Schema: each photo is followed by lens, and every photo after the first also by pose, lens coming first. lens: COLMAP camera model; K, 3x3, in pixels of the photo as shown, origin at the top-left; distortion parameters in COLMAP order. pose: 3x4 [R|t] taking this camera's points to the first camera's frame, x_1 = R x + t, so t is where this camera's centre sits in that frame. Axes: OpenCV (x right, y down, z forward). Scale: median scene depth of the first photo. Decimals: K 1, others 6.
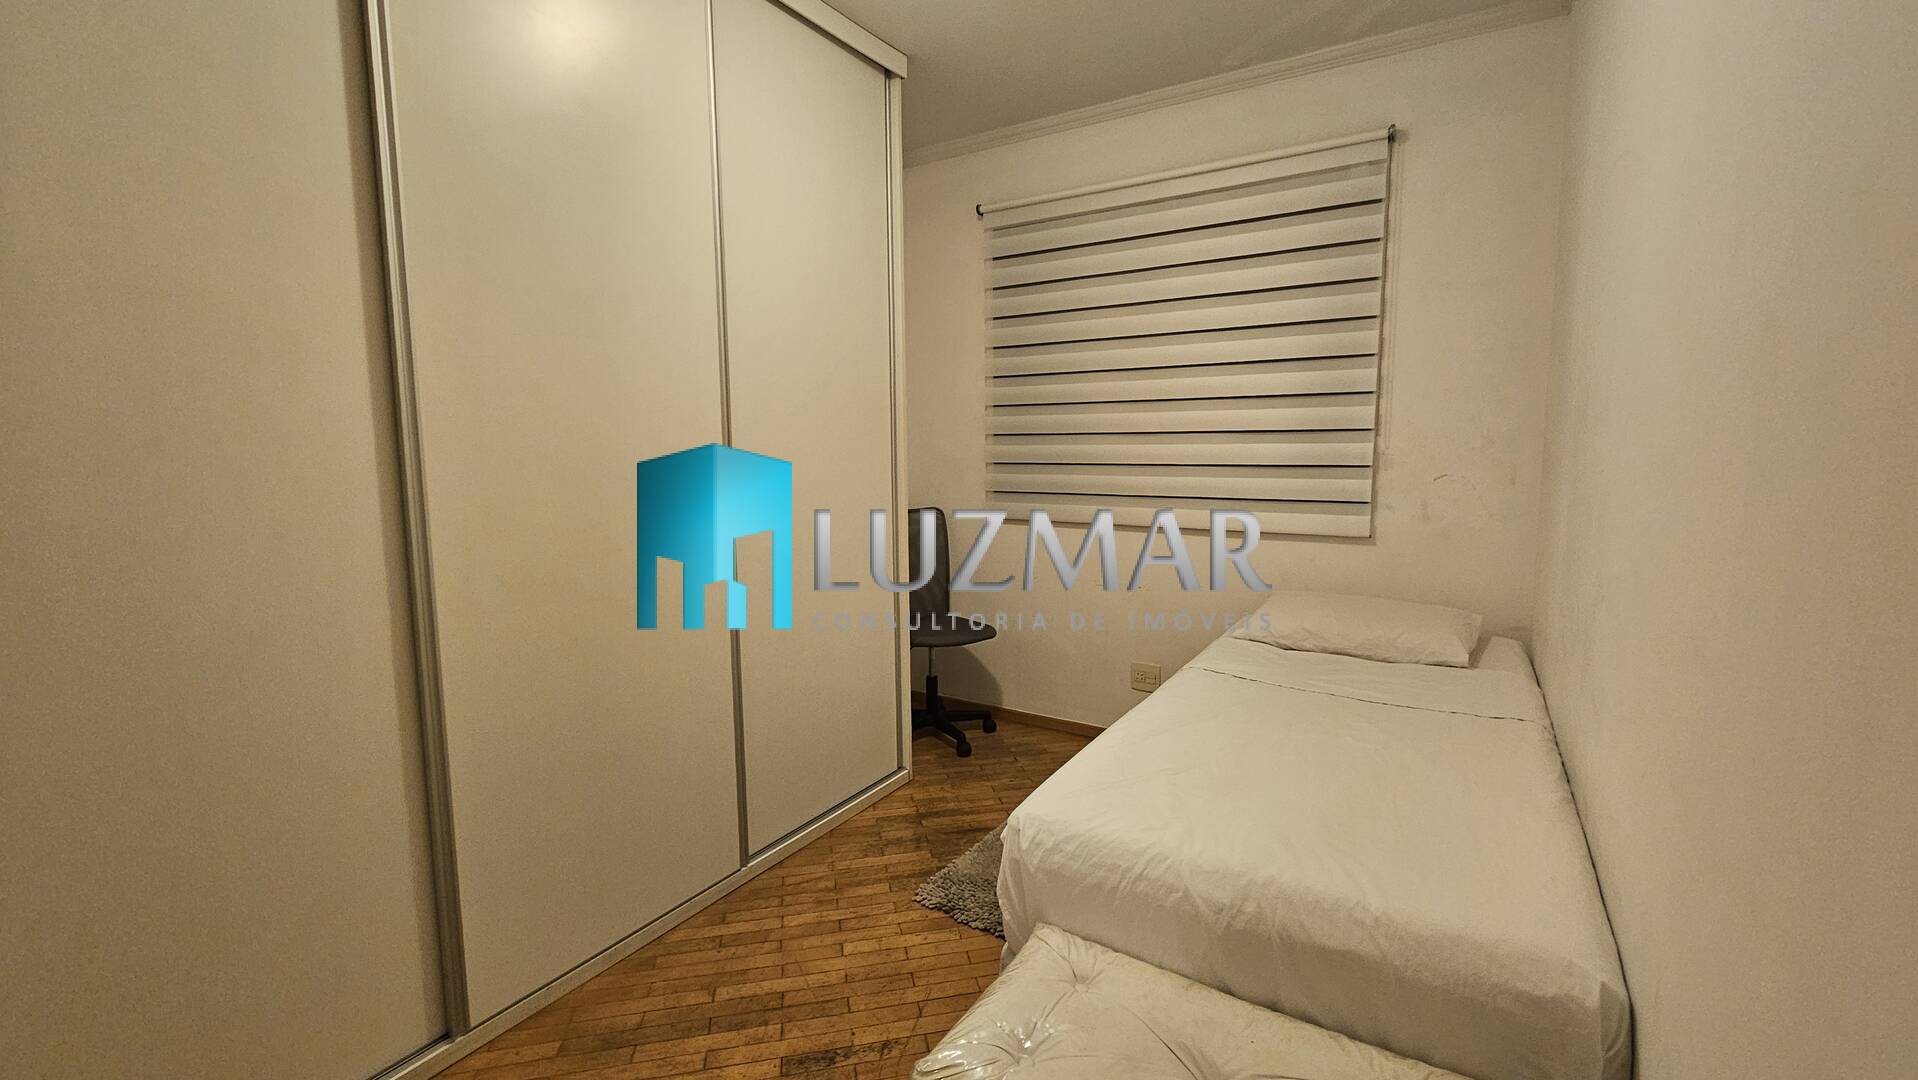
lens RADIAL K [[788.8, 0, 966.6], [0, 788.8, 526.7], [0, 0, 1]] dist [0.001417, 0.000199]
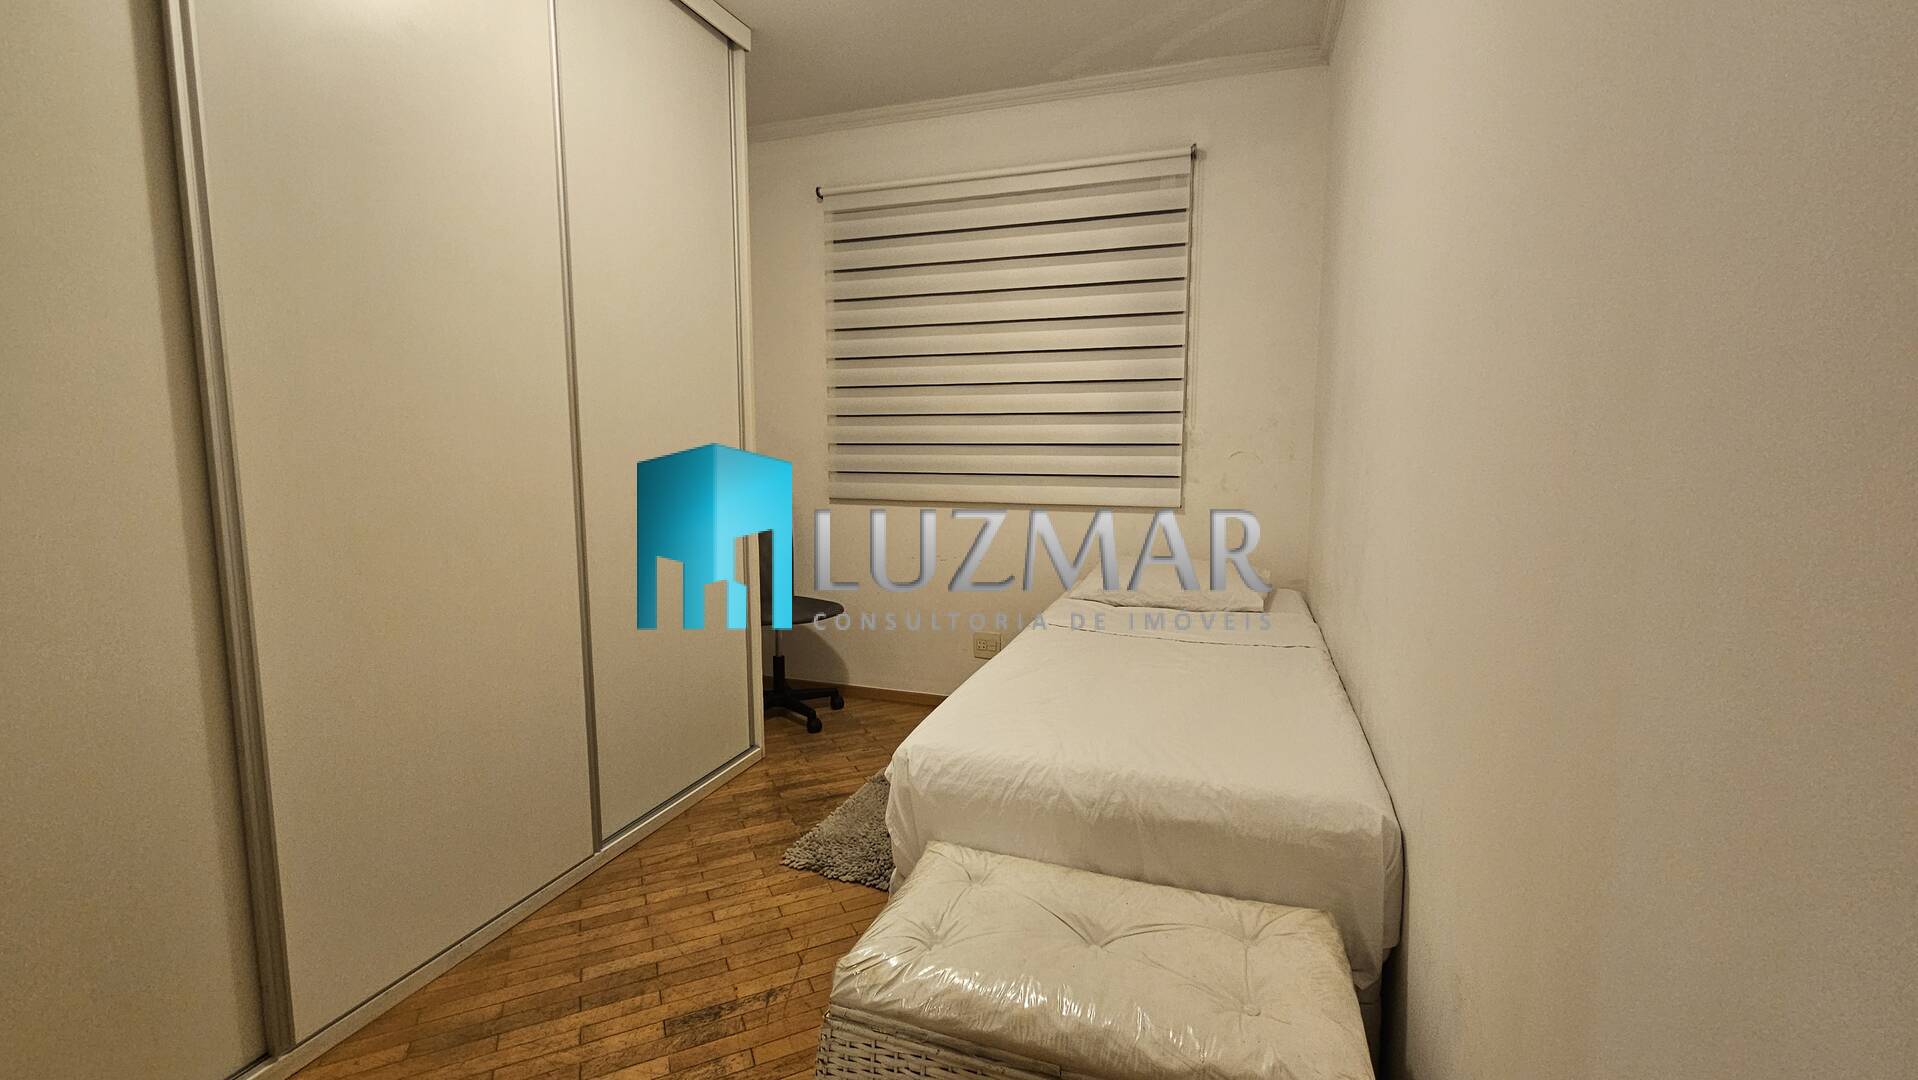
lens RADIAL K [[788.8, 0, 966.6], [0, 788.8, 526.7], [0, 0, 1]] dist [0.001417, 0.000199]
pose [[0.973073, -0.016483, 0.229907, -0.061212], [0.016168, 0.999864, 0.003252, 0.040916], [-0.229930, 0.000552, 0.973207, -0.039940]]
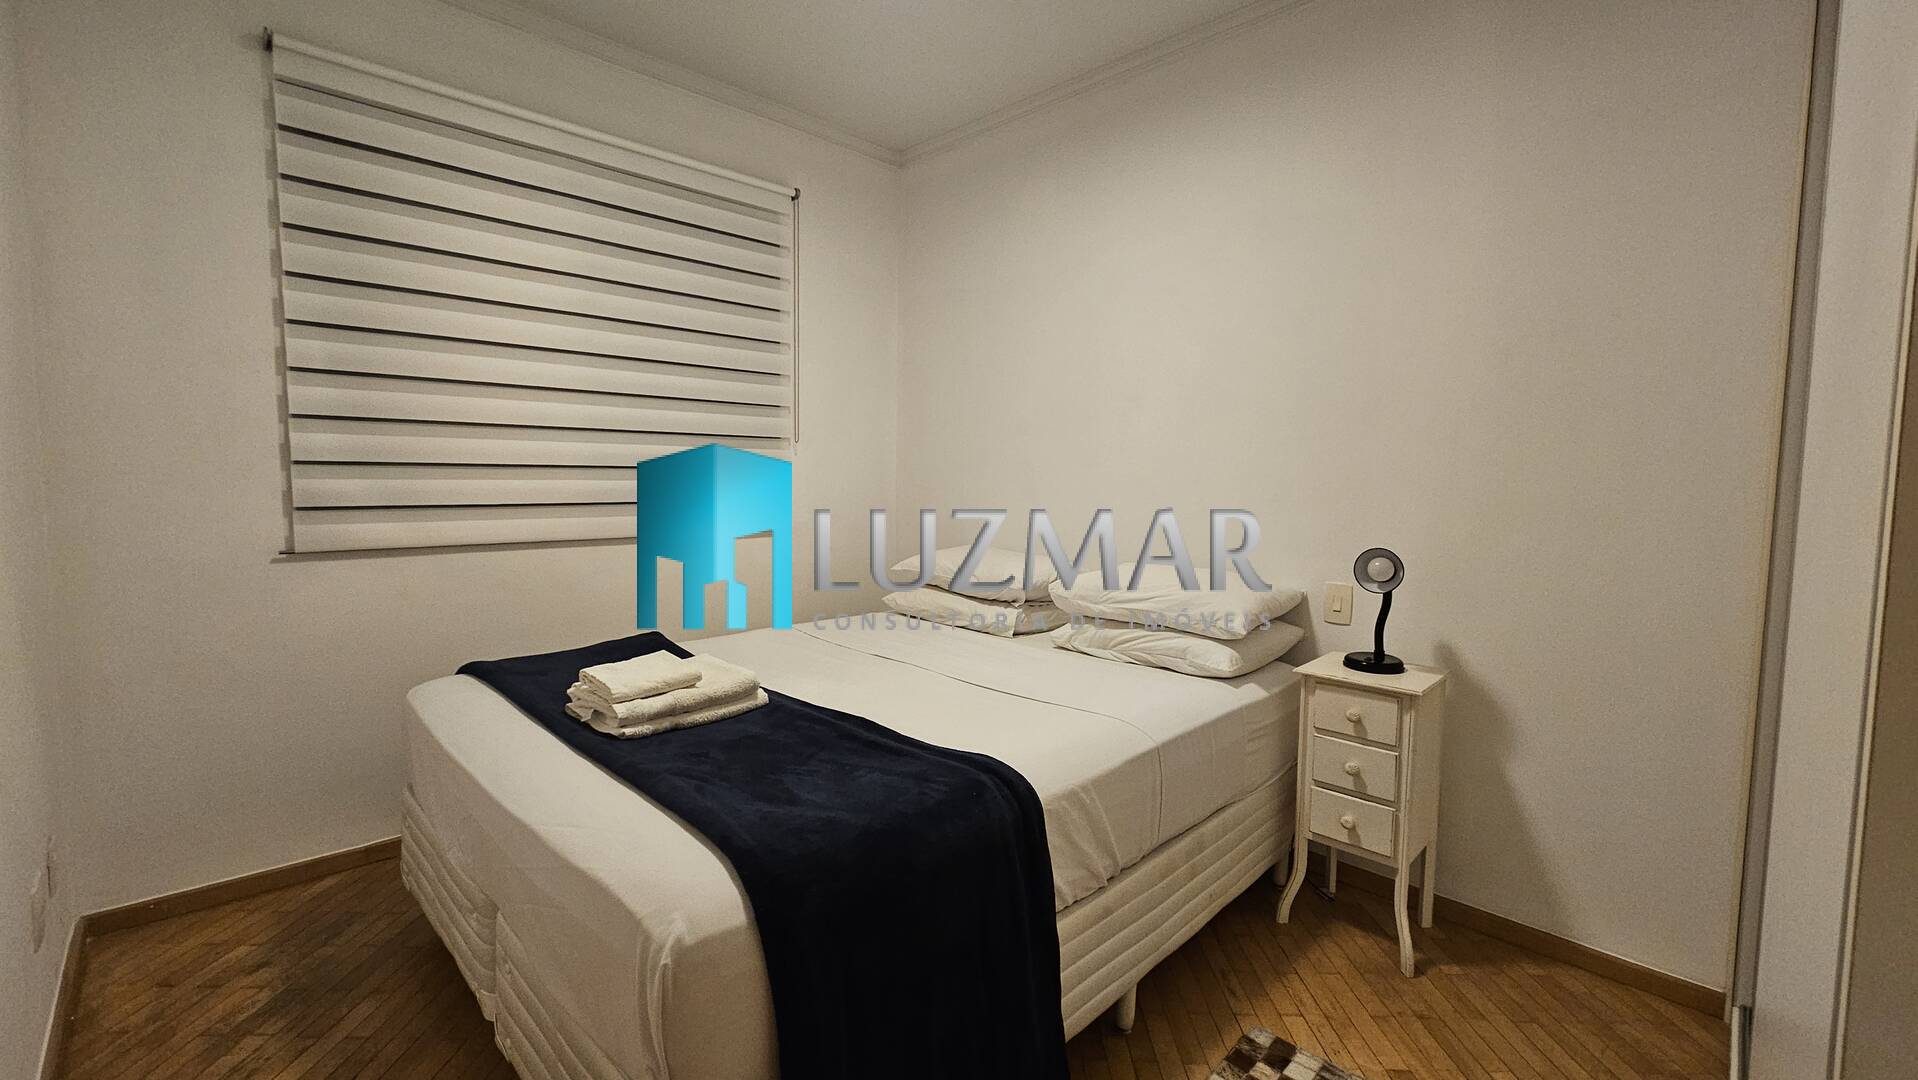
lens RADIAL K [[788.8, 0, 966.6], [0, 788.8, 526.7], [0, 0, 1]] dist [0.001417, 0.000199]
pose [[0.225615, -0.065424, 0.972017, -0.716086], [0.081369, 0.995522, 0.048120, -0.030821], [-0.970812, 0.068236, 0.229929, 0.575150]]
